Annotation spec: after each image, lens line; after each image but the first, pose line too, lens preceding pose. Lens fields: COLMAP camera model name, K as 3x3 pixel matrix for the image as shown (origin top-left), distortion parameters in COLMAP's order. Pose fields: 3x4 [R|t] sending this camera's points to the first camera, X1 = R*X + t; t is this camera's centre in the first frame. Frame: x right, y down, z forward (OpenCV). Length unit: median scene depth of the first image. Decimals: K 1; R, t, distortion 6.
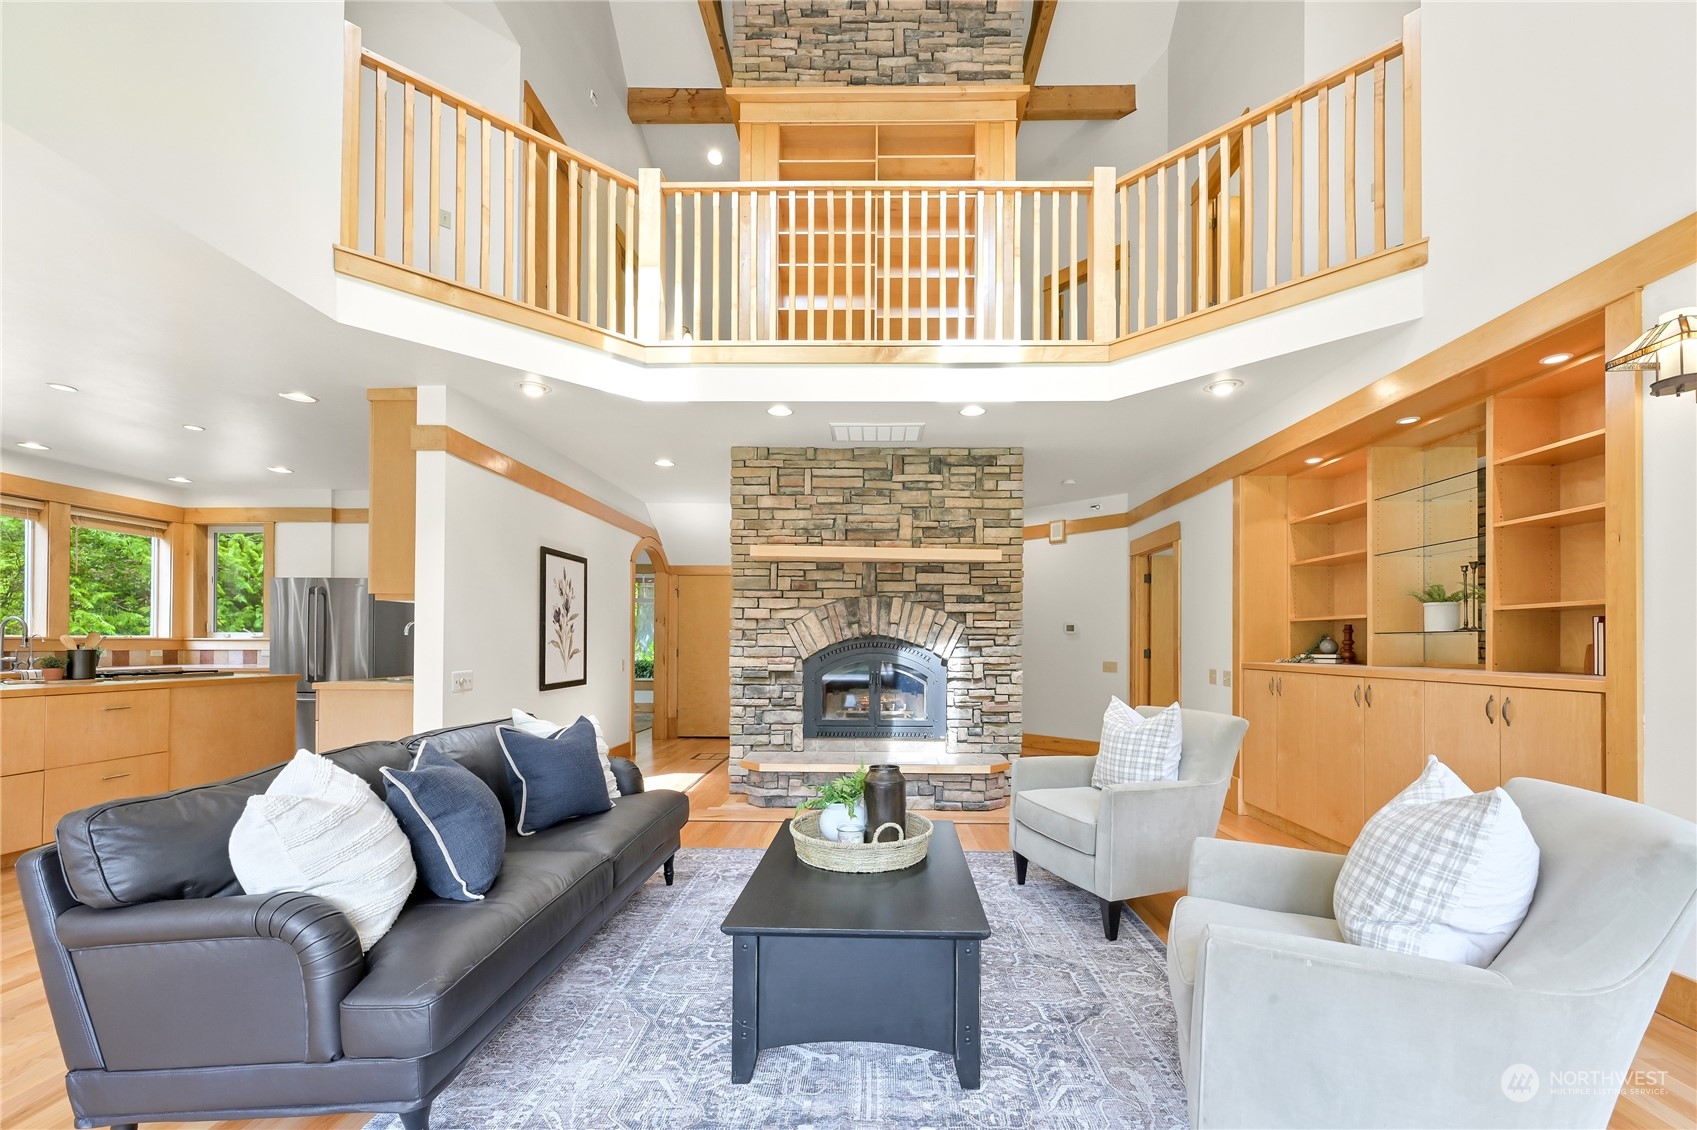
lens RADIAL K [[685.0, 0, 871.0], [0, 685.0, 638.8], [0, 0, 1]] dist [0.000315, -0.000468]
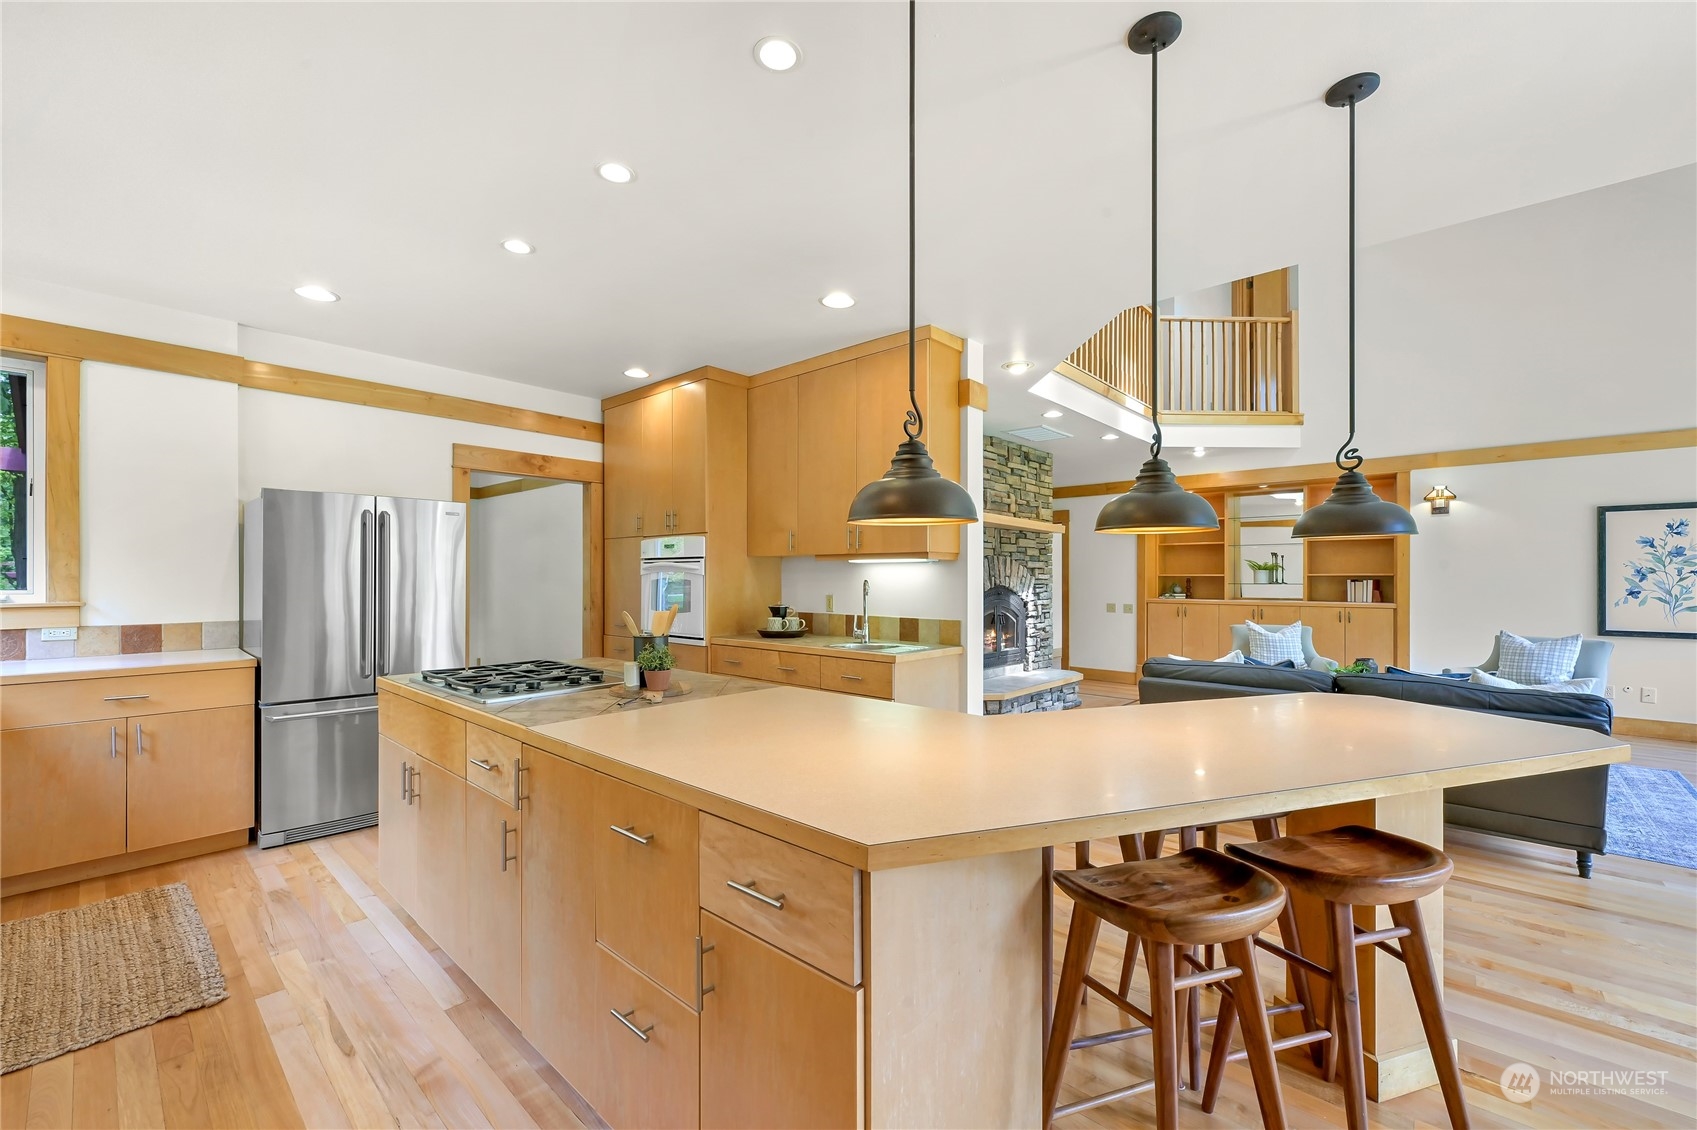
lens RADIAL K [[685.0, 0, 846.9], [0, 685.0, 576.3], [0, 0, 1]] dist [0.000315, -0.000468]
pose [[0.660546, -0.003618, 0.750777, -1.146167], [-0.002734, 0.999970, 0.007224, -0.030970], [-0.750781, -0.006825, 0.660516, 0.372134]]
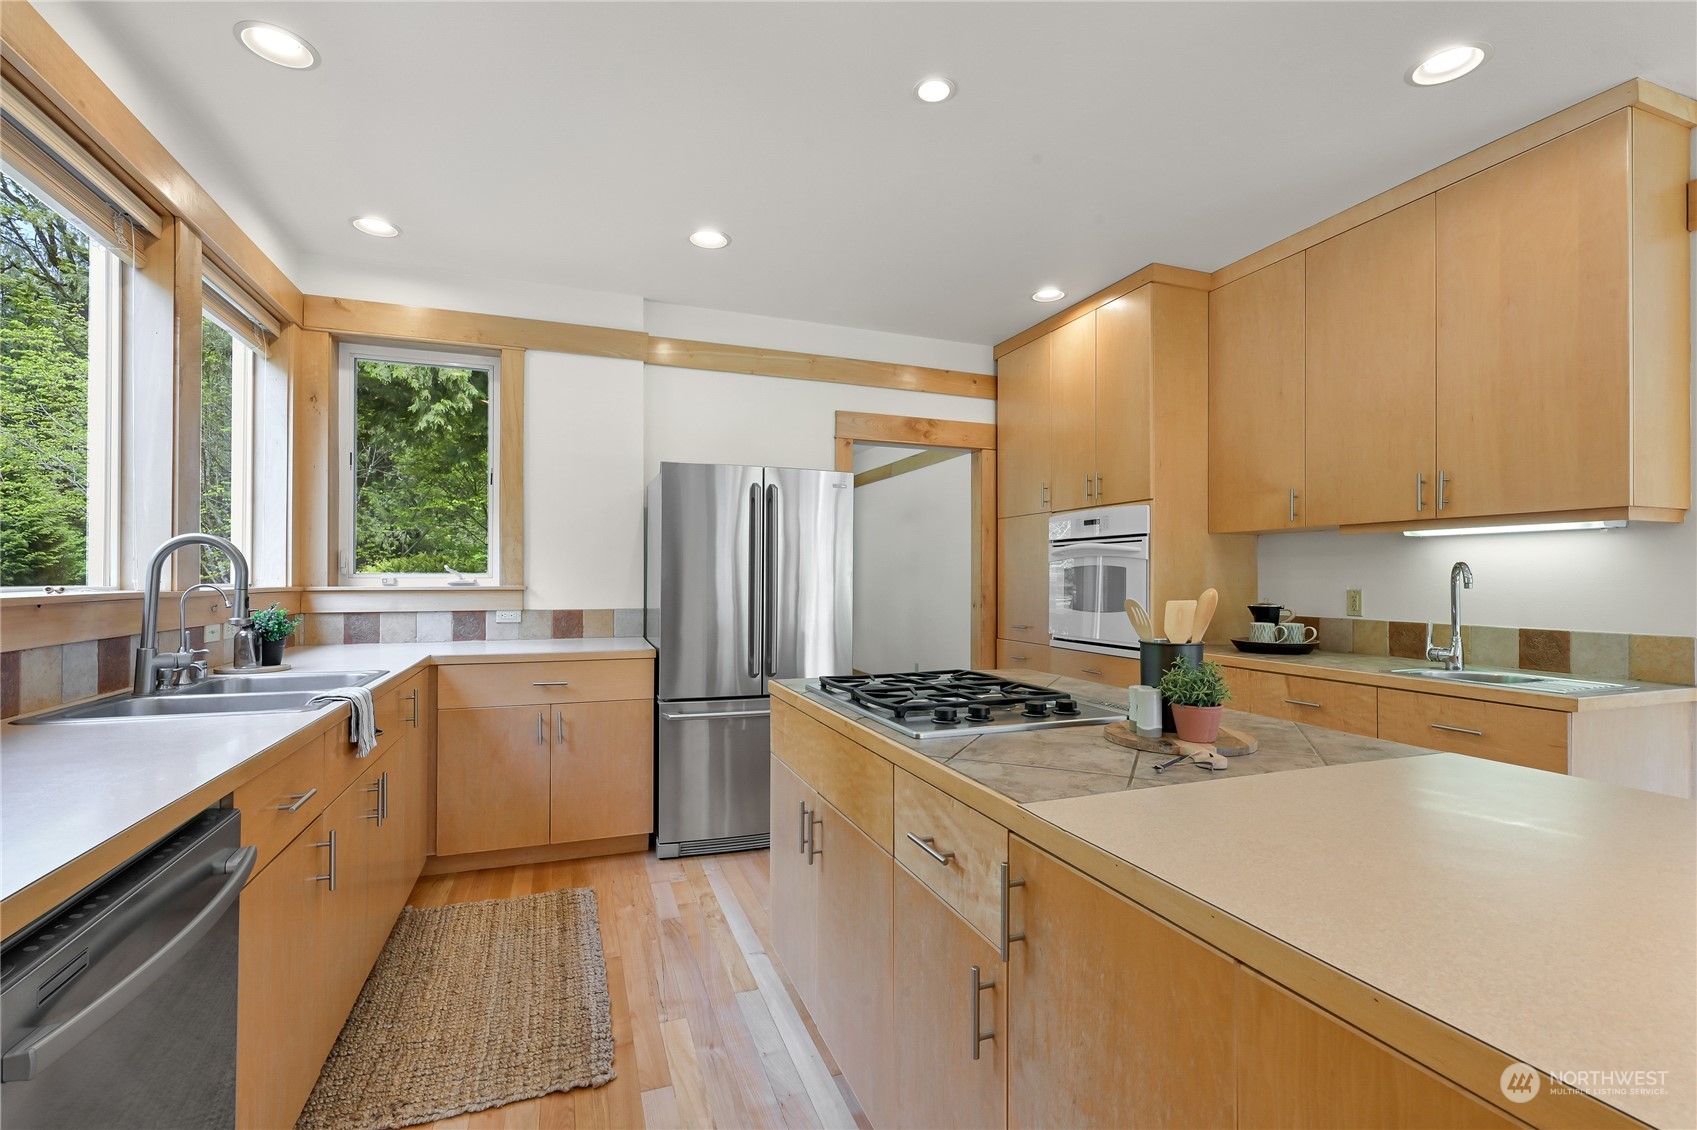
lens RADIAL K [[754.7, 0, 841.5], [0, 754.7, 568.9], [0, 0, 1]] dist [0.000092, -0.000086]
pose [[0.935093, 0.002033, 0.354396, -1.110964], [-0.000782, 0.999993, -0.003674, -0.014604], [-0.354401, 0.003159, 0.935088, 0.546492]]
